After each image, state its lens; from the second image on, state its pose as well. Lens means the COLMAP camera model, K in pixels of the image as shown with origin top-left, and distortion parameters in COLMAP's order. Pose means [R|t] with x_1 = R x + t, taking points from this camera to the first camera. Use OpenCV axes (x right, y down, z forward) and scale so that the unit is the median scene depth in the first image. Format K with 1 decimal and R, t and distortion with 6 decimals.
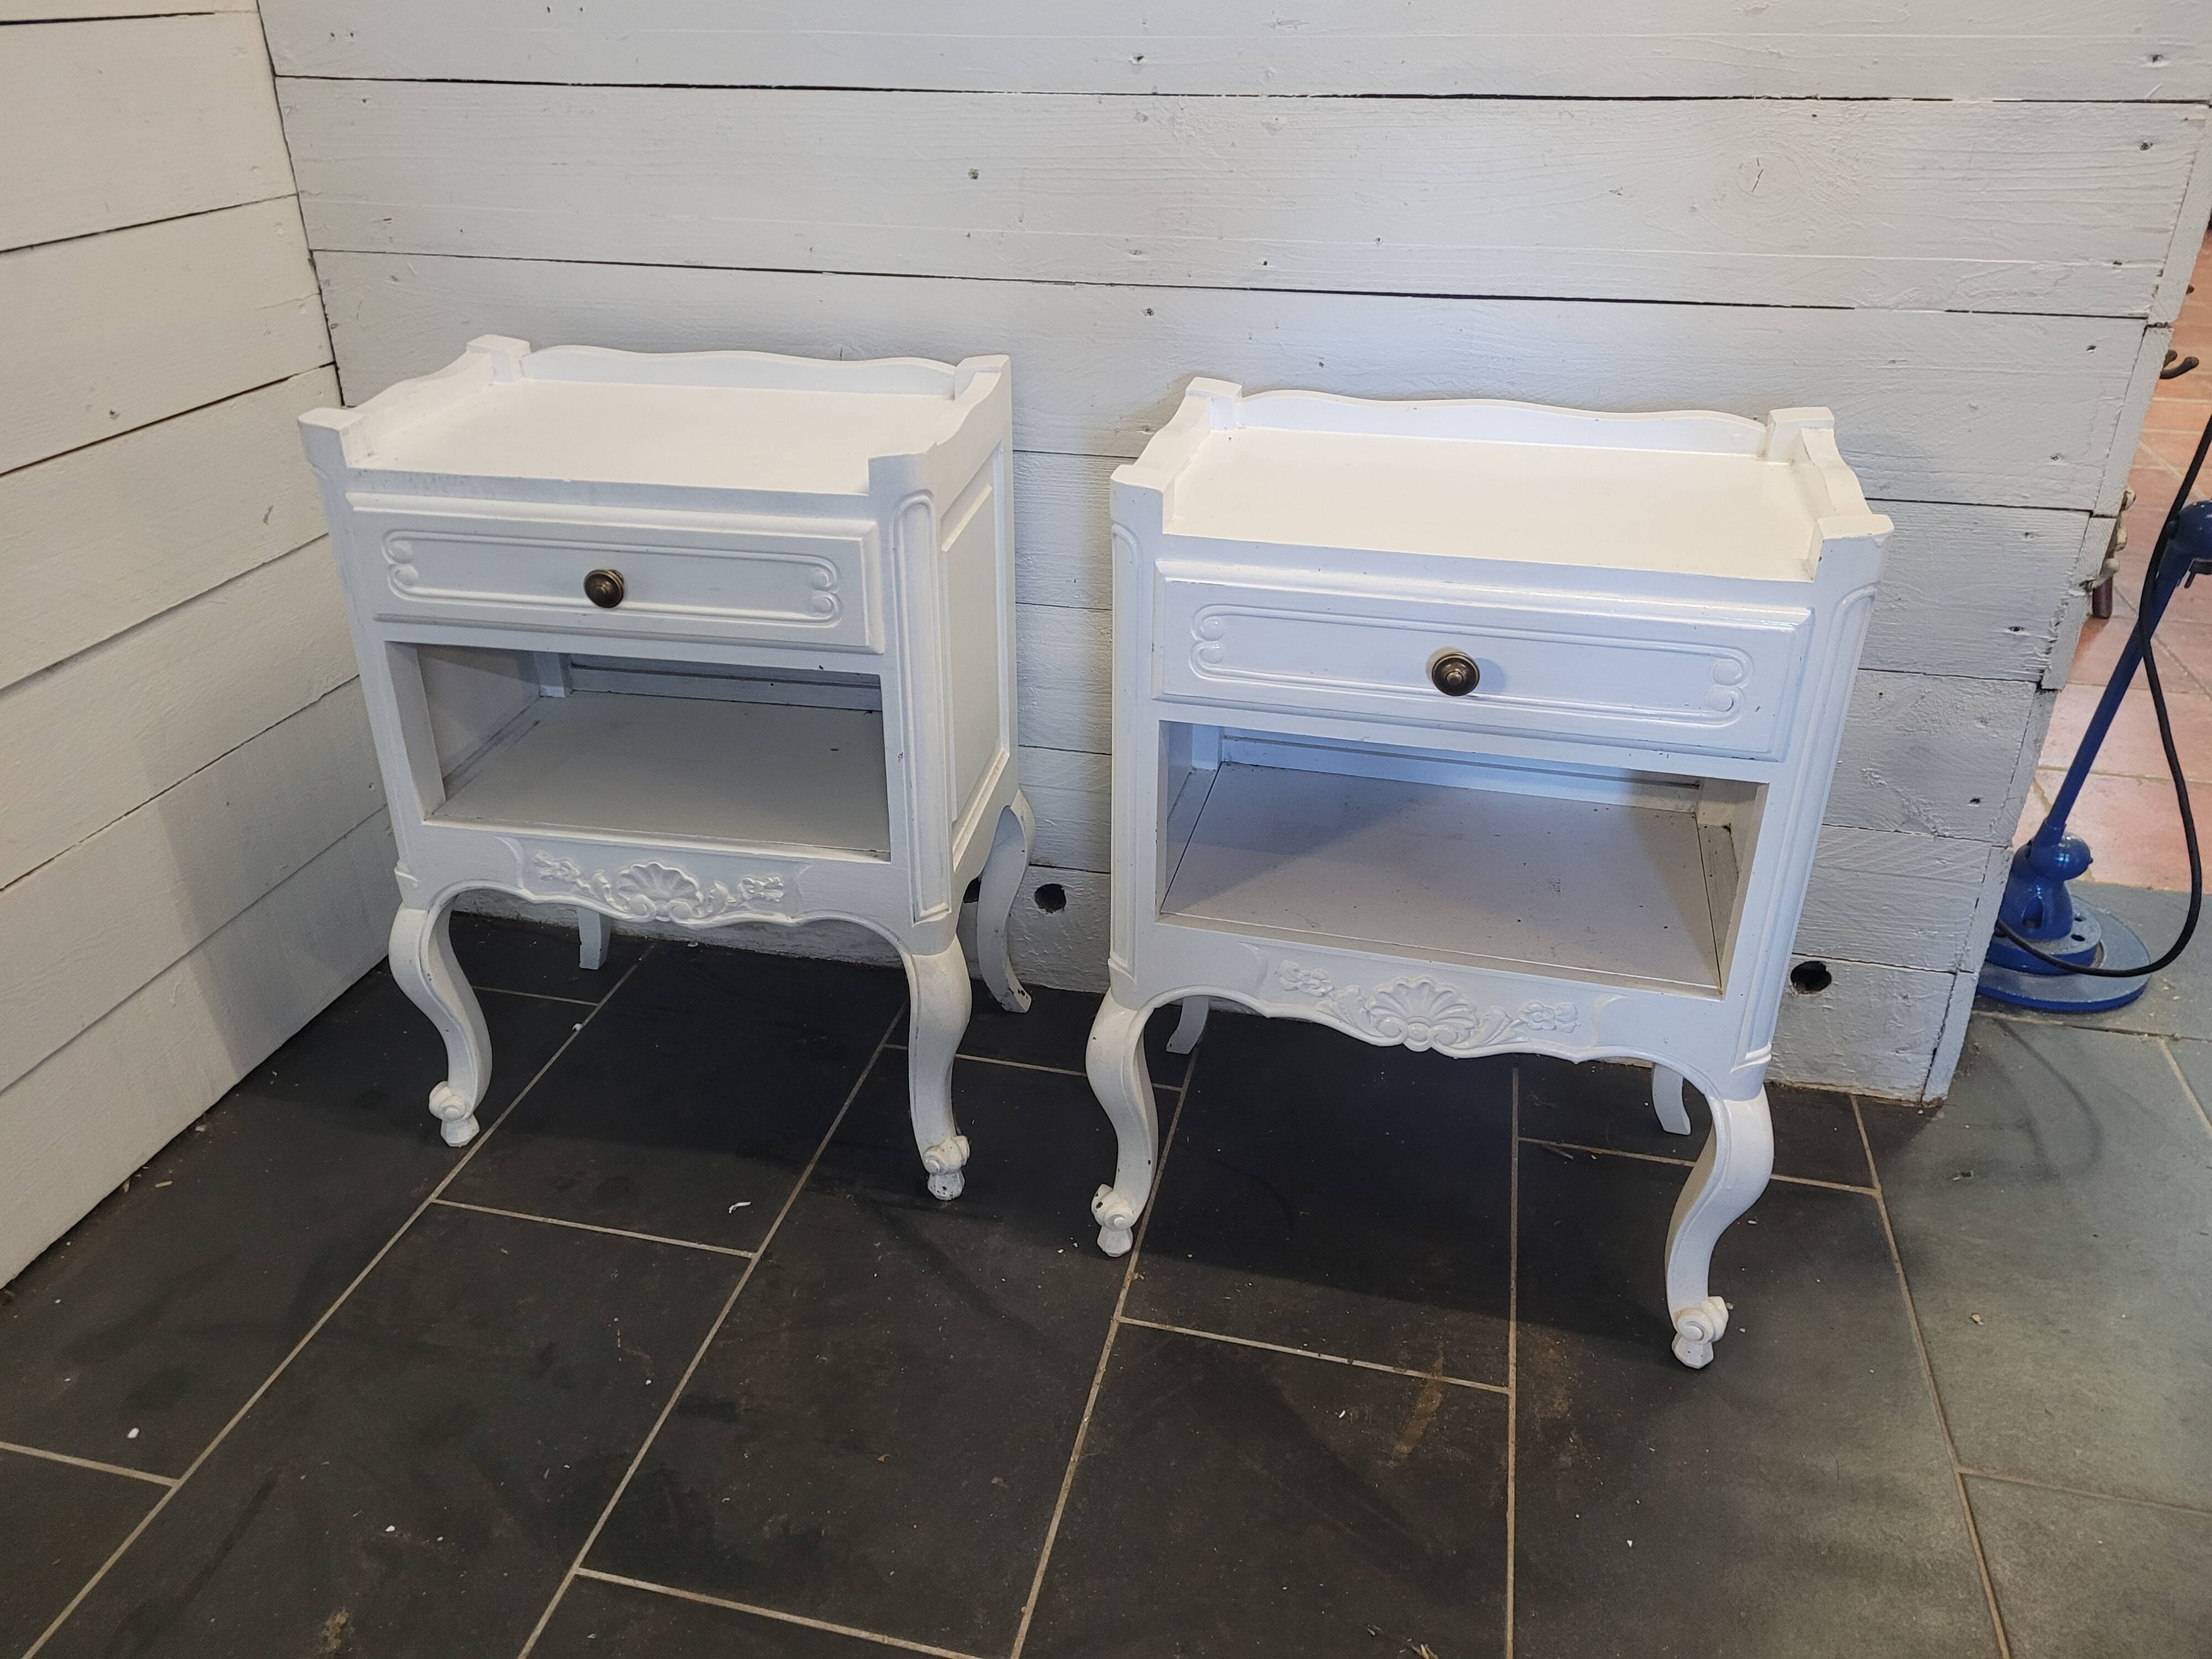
lens RADIAL K [[1664.4, 0, 1069.2], [0, 1664.4, 792.9], [0, 0, 1]] dist [0.062834, -0.056514]
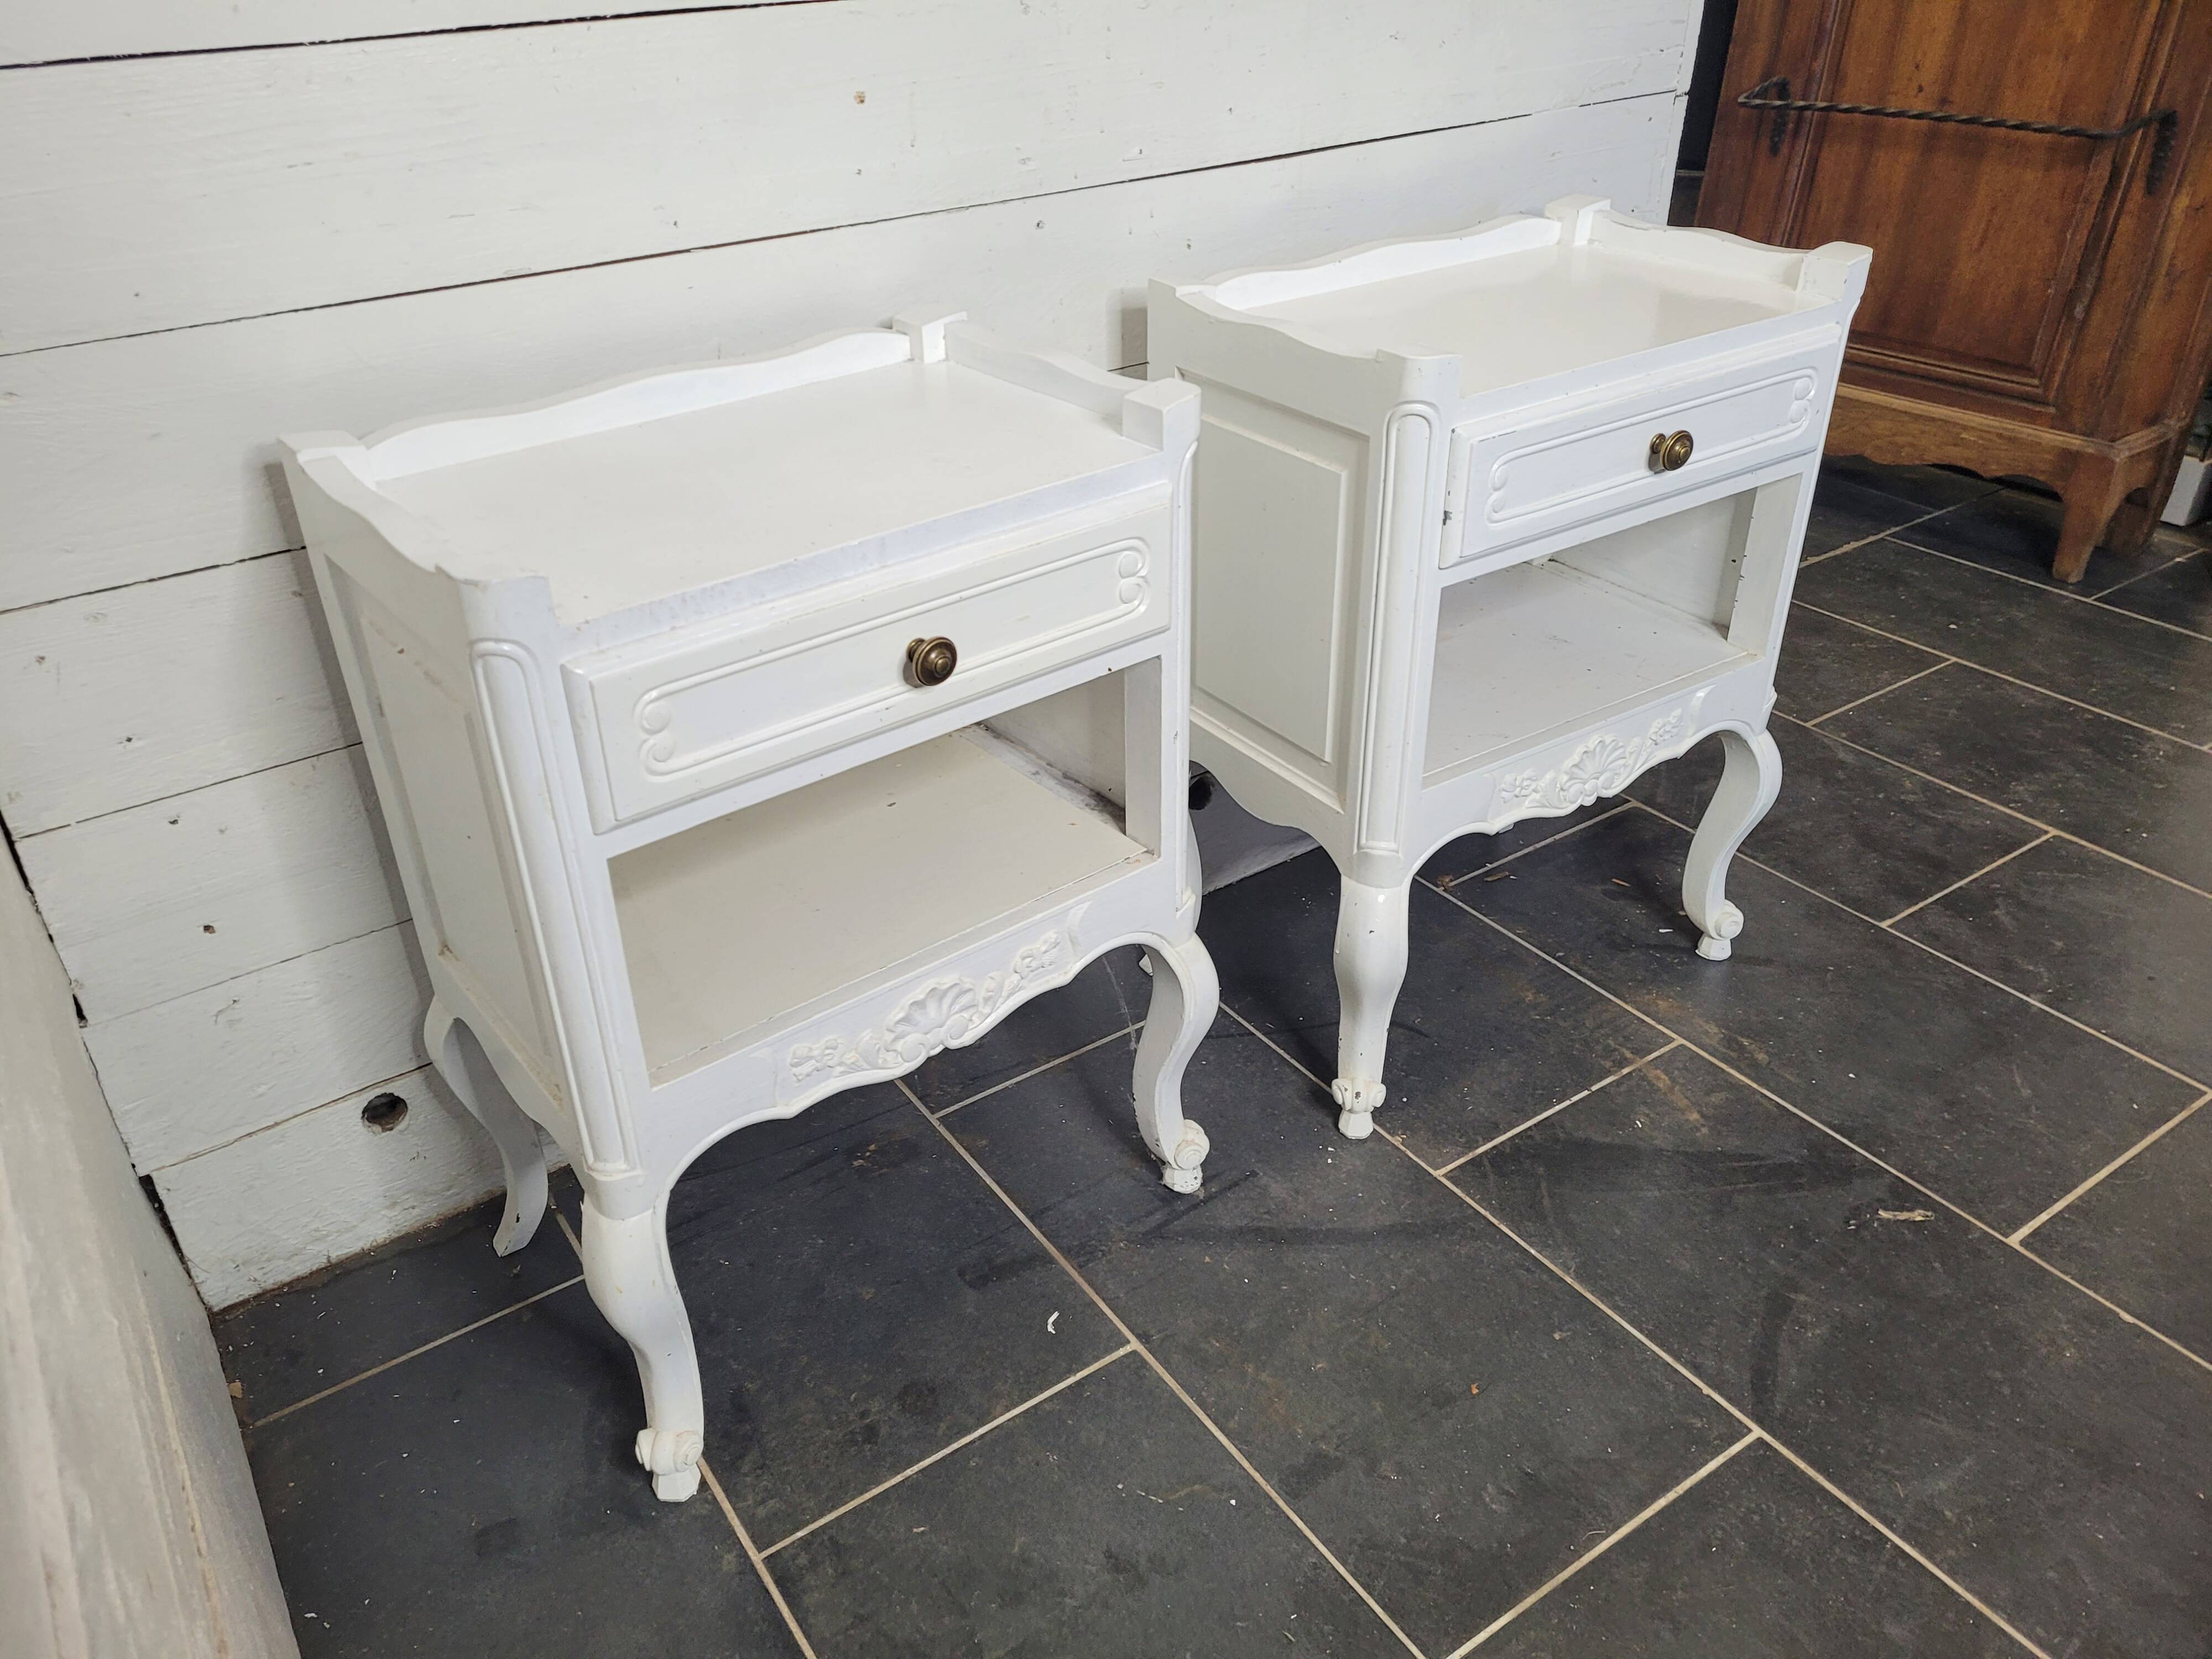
lens RADIAL K [[1664.4, 0, 1063.2], [0, 1664.4, 813.0], [0, 0, 1]] dist [0.062834, -0.056514]
pose [[0.671879, -0.388232, 0.630757, -0.693482], [0.360393, 0.915363, 0.179519, -0.160035], [-0.647067, 0.106705, 0.754930, 0.344147]]
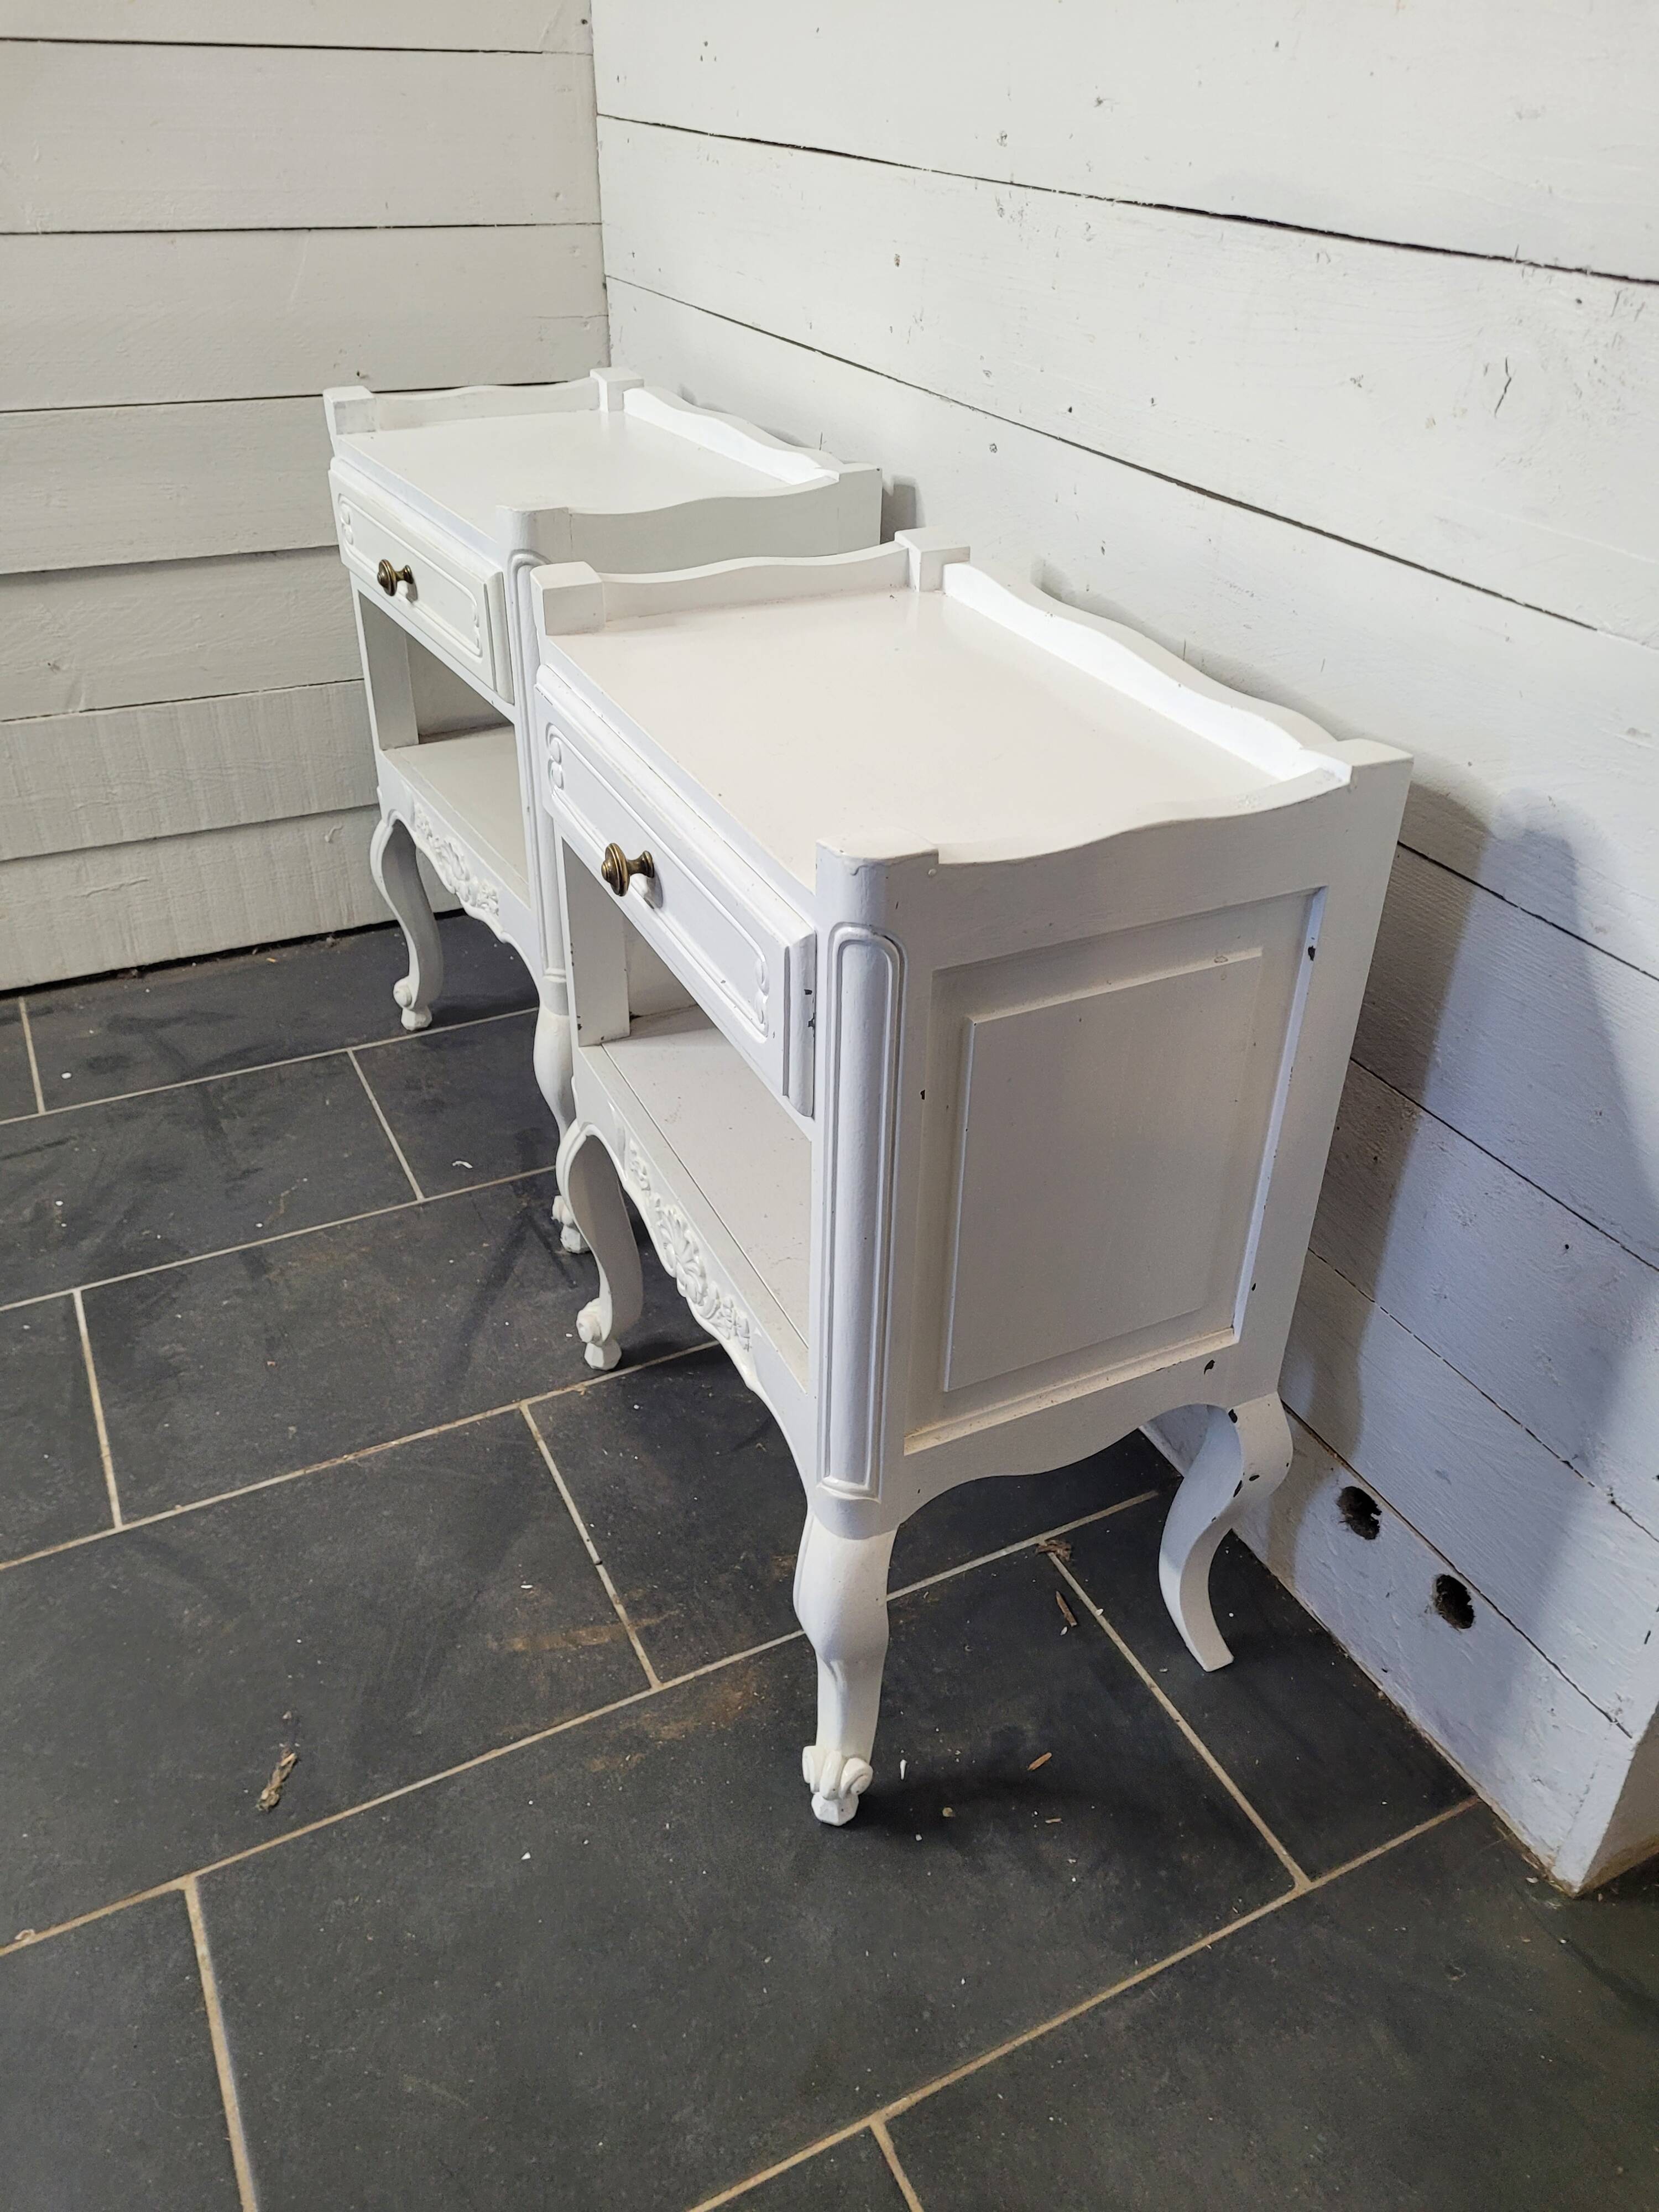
lens RADIAL K [[1664.4, 0, 835.3], [0, 1664.4, 1079.6], [0, 0, 1]] dist [0.062834, -0.056514]
pose [[0.649071, 0.422486, -0.632623, 0.719625], [-0.367871, 0.902221, 0.225096, -0.167343], [0.665866, 0.086620, 0.741026, 0.350749]]
